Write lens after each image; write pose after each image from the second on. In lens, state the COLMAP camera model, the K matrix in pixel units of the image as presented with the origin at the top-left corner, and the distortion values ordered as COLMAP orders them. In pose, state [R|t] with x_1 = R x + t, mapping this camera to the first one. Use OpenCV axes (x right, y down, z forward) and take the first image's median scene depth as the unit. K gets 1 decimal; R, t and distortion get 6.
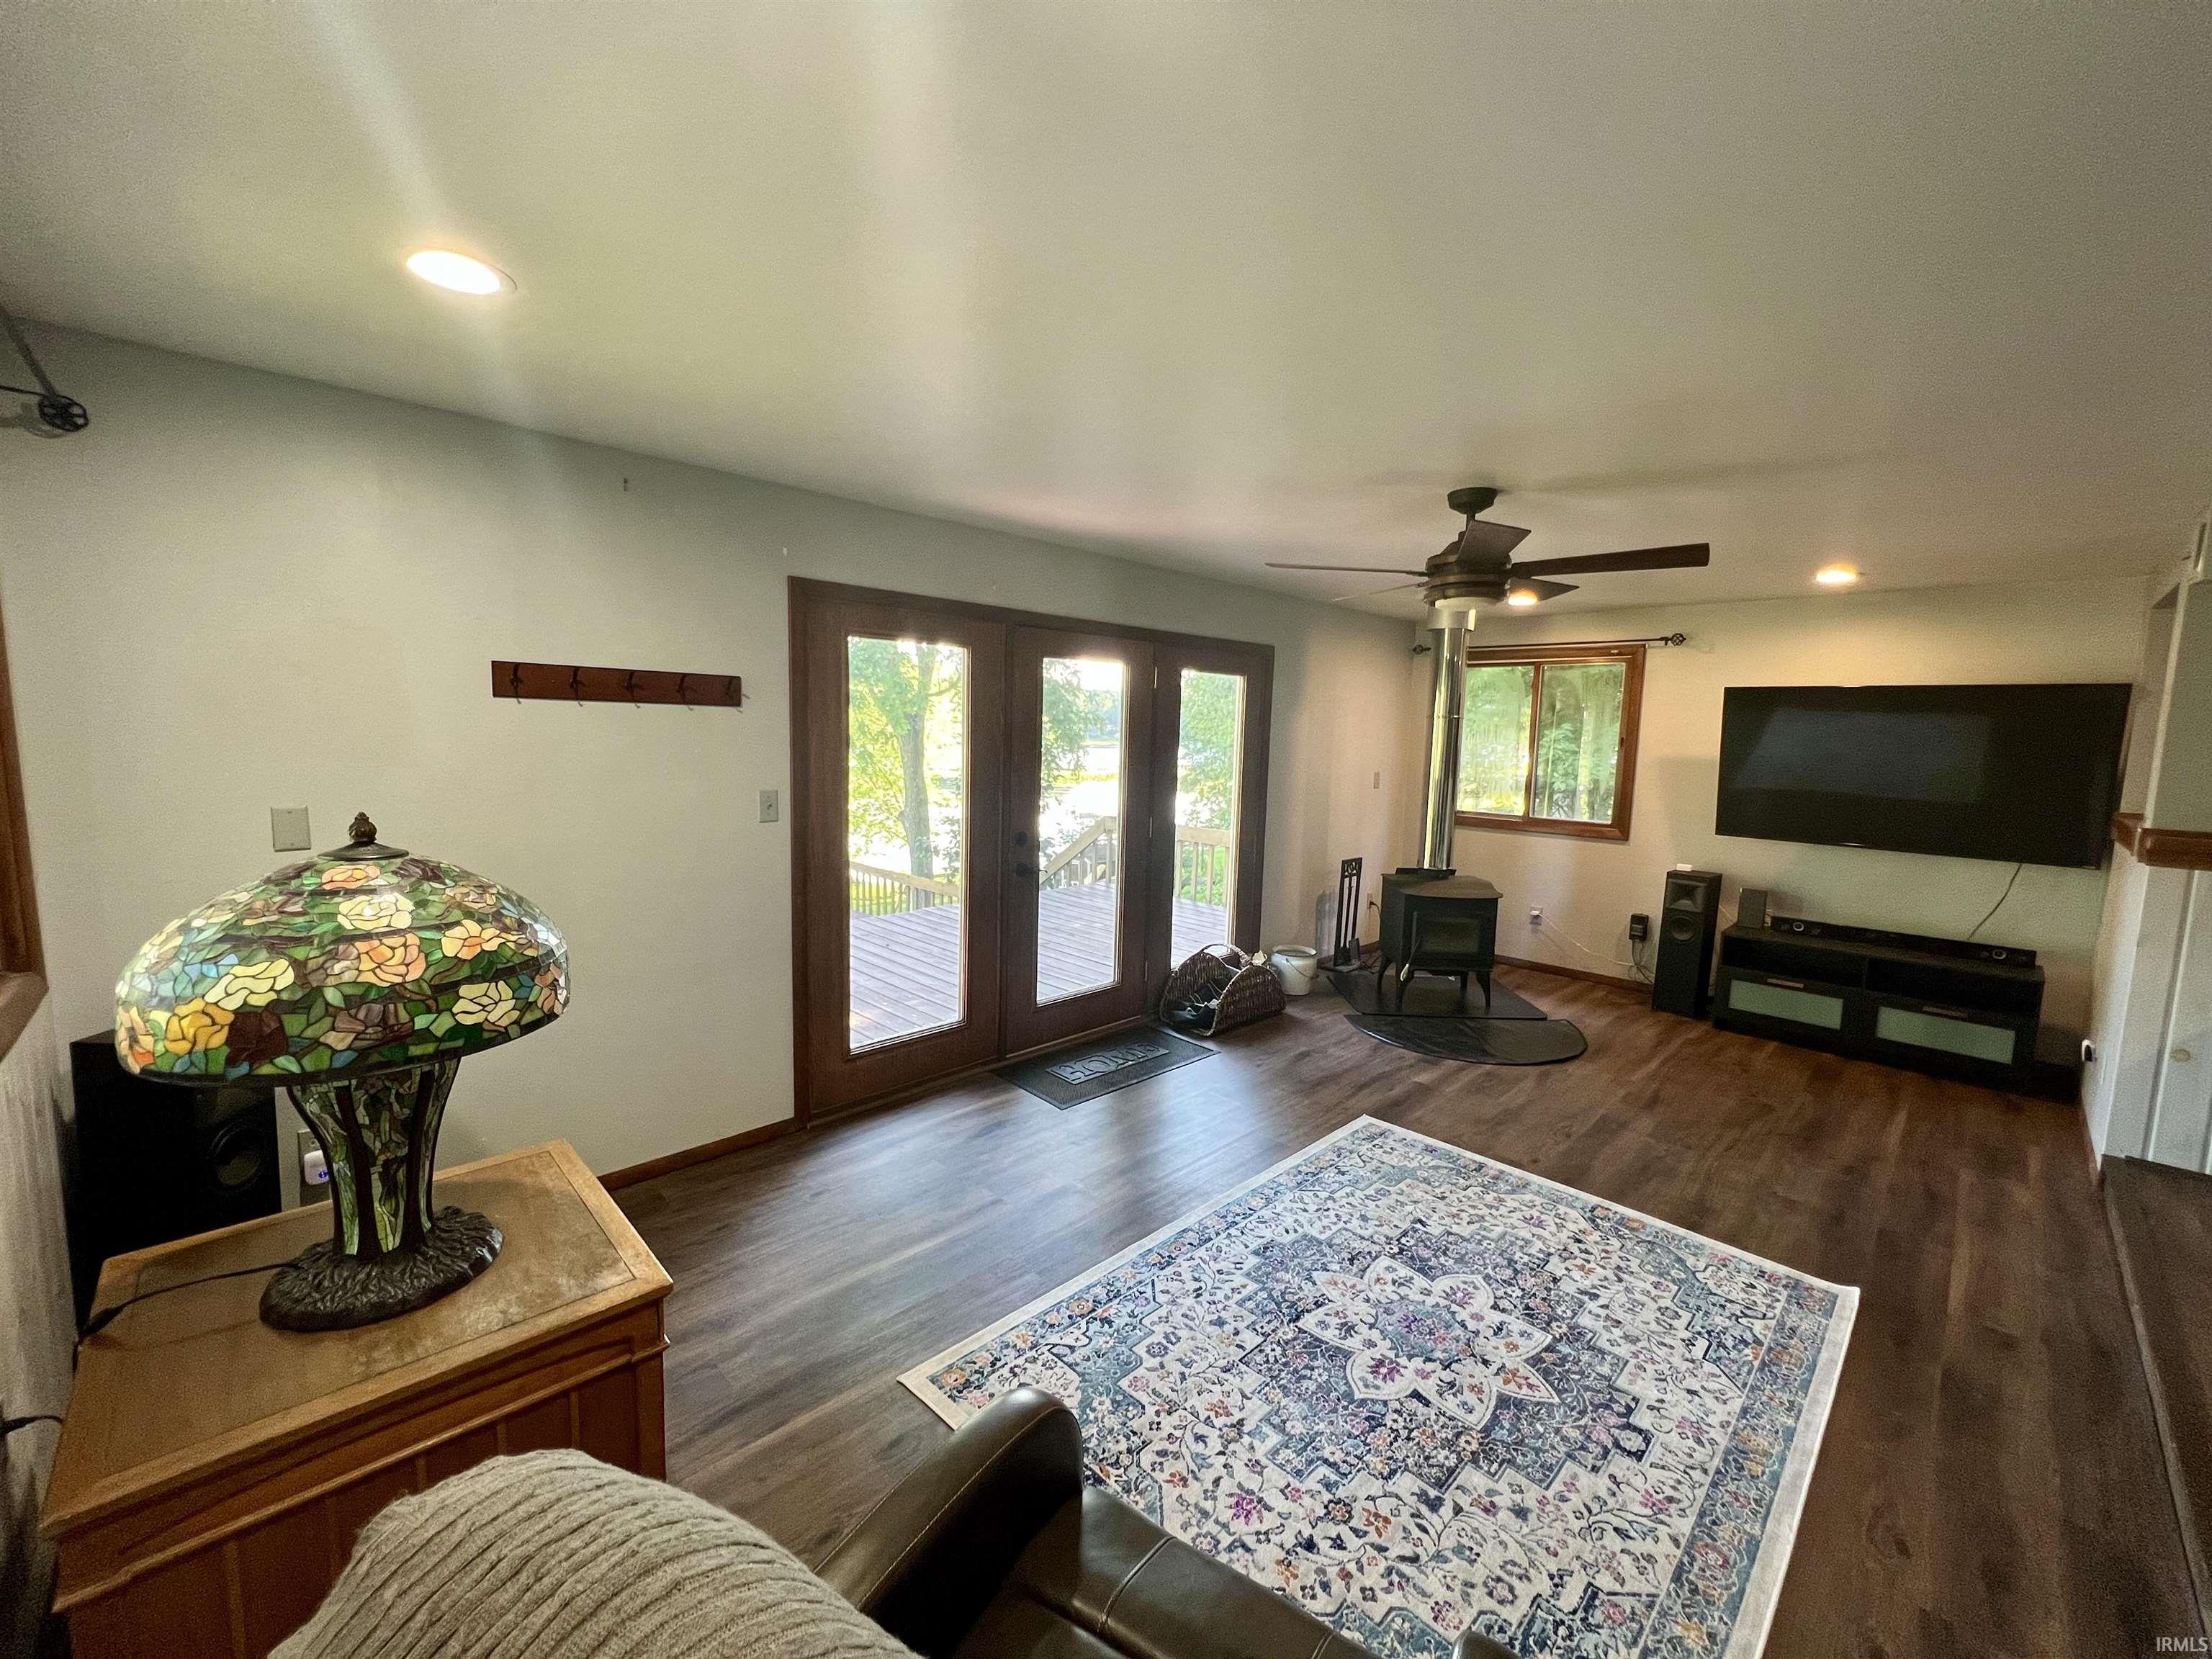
lens RADIAL K [[885.8, 0, 1102.7], [0, 885.8, 826.4], [0, 0, 1]] dist [0.000086, -0.000313]
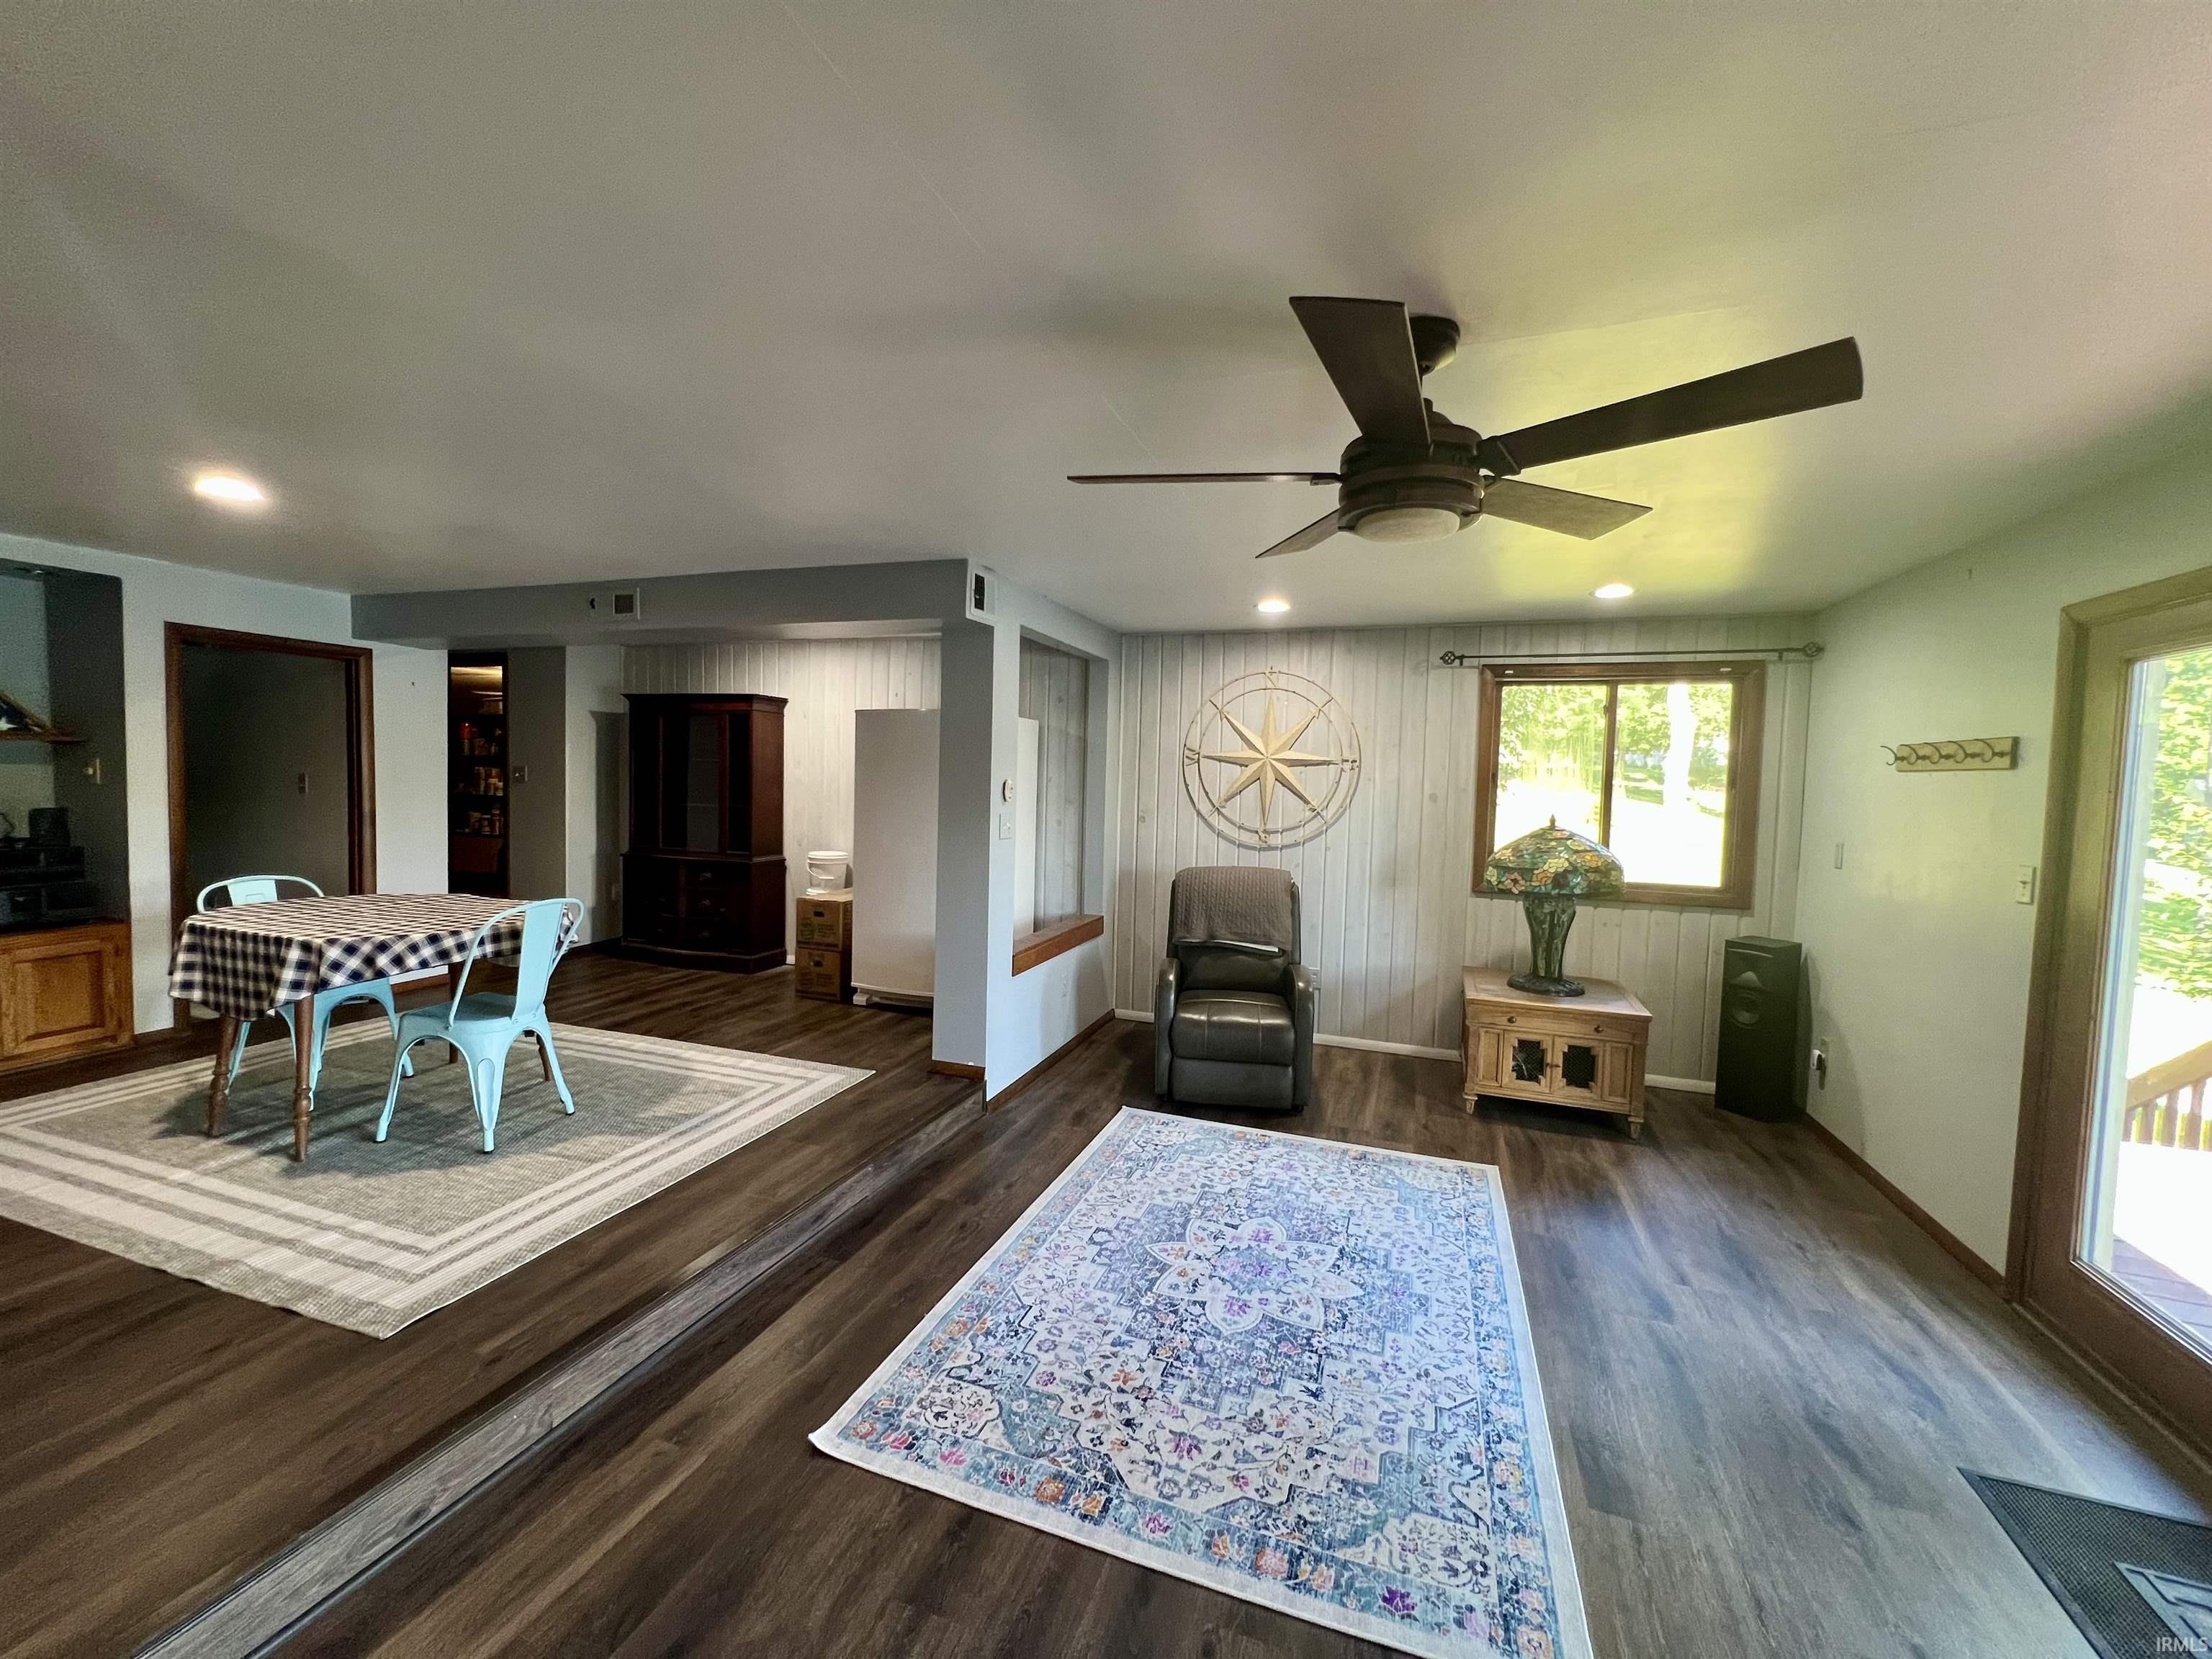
lens RADIAL K [[885.8, 0, 1102.7], [0, 885.8, 826.4], [0, 0, 1]] dist [0.000086, -0.000313]
pose [[-0.900715, -0.028050, -0.433503, 1.048173], [-0.098848, 0.984969, 0.141650, -0.147698], [0.423014, 0.170438, -0.889950, 1.838345]]
